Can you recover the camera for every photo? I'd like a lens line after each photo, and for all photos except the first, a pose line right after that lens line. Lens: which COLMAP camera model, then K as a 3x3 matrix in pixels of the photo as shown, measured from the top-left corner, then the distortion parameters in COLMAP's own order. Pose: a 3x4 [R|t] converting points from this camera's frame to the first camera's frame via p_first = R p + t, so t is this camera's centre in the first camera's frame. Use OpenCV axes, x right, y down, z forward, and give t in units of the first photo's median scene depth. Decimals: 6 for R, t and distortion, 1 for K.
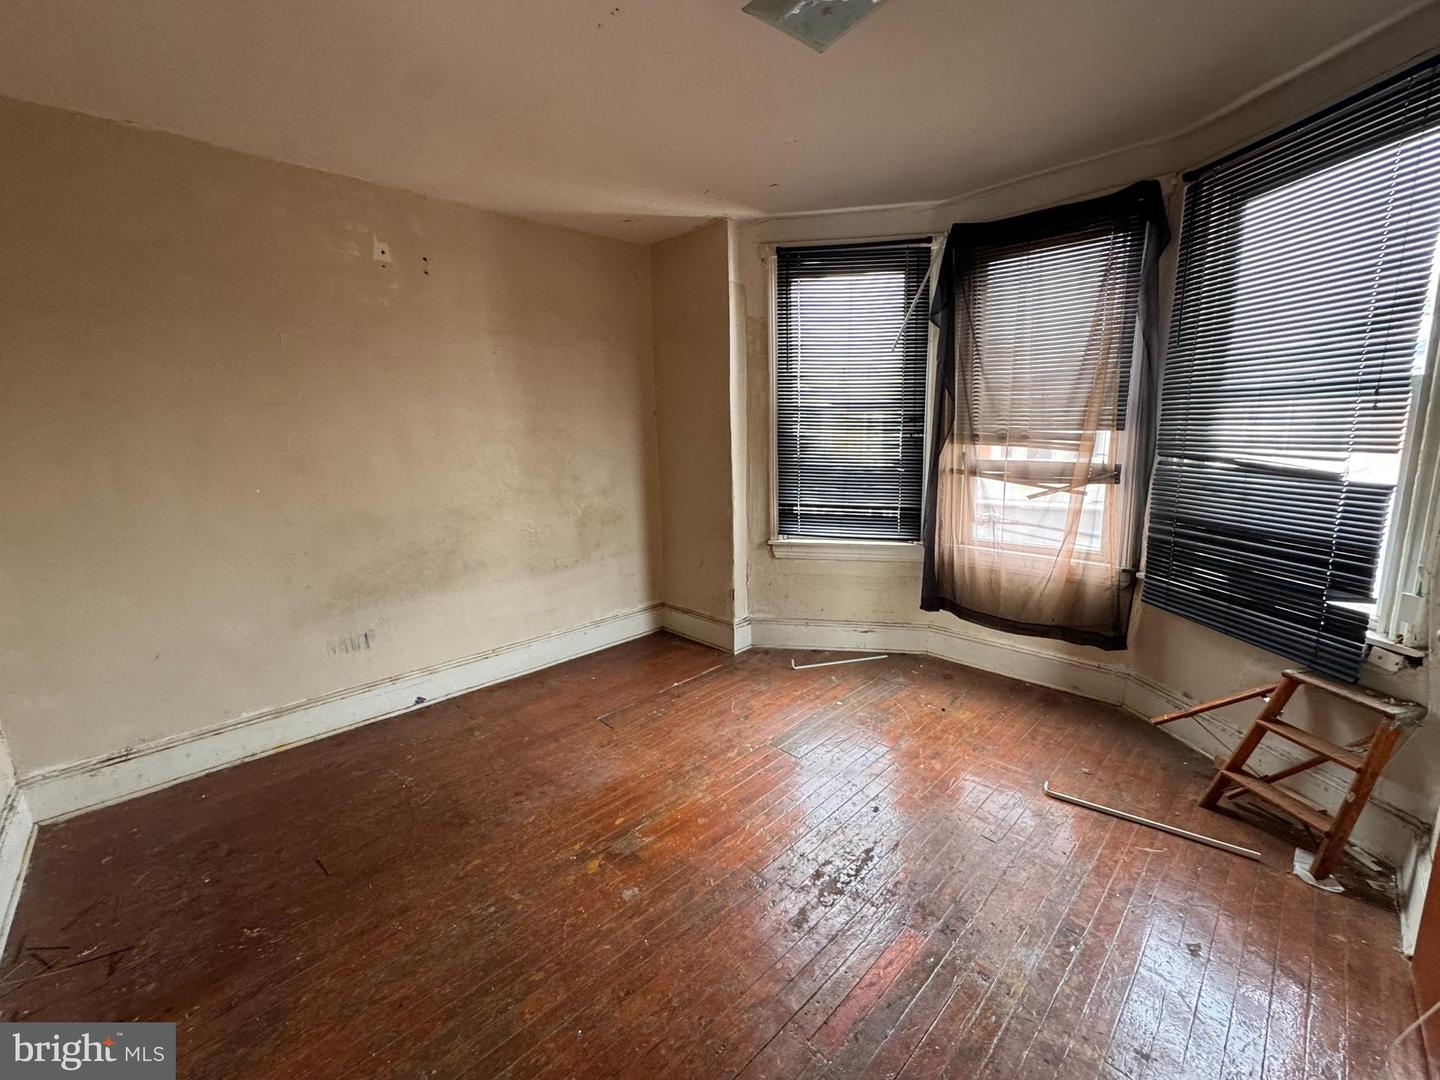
lens RADIAL K [[579.1, 0, 717.4], [0, 579.1, 541.0], [0, 0, 1]] dist [-0.002160, 0.000503]
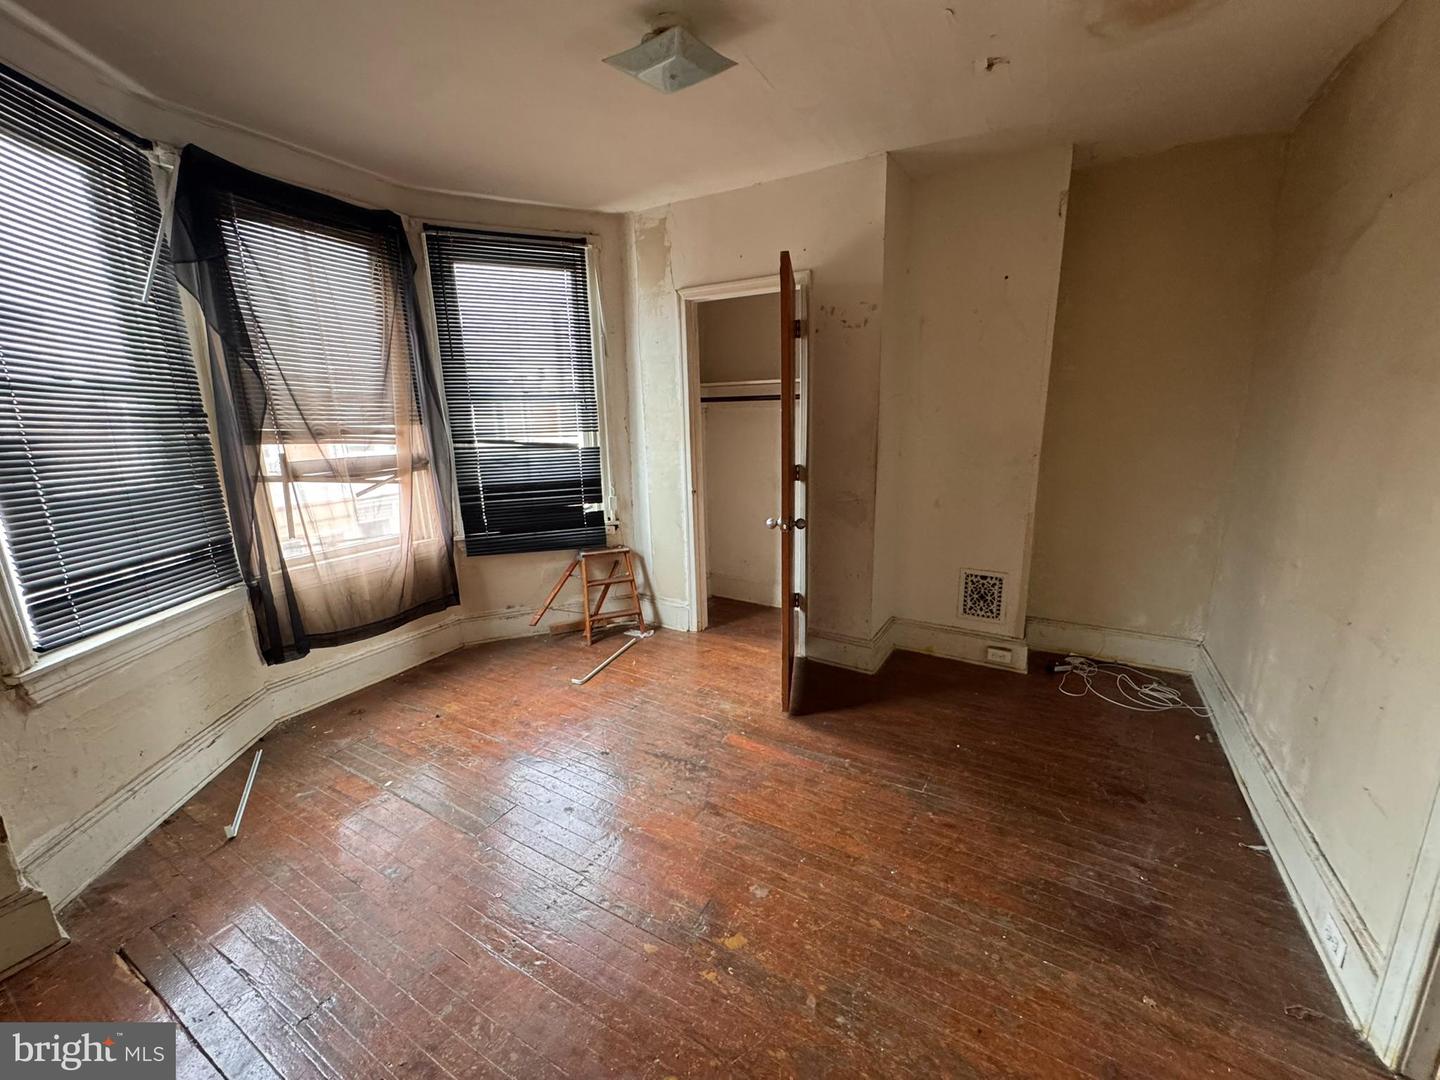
lens RADIAL K [[579.1, 0, 717.4], [0, 579.1, 541.0], [0, 0, 1]] dist [-0.002160, 0.000503]
pose [[-0.281969, -0.185832, 0.941254, -0.589713], [0.206030, 0.946447, 0.248577, -0.125589], [-0.937041, 0.264017, -0.228582, 0.715538]]
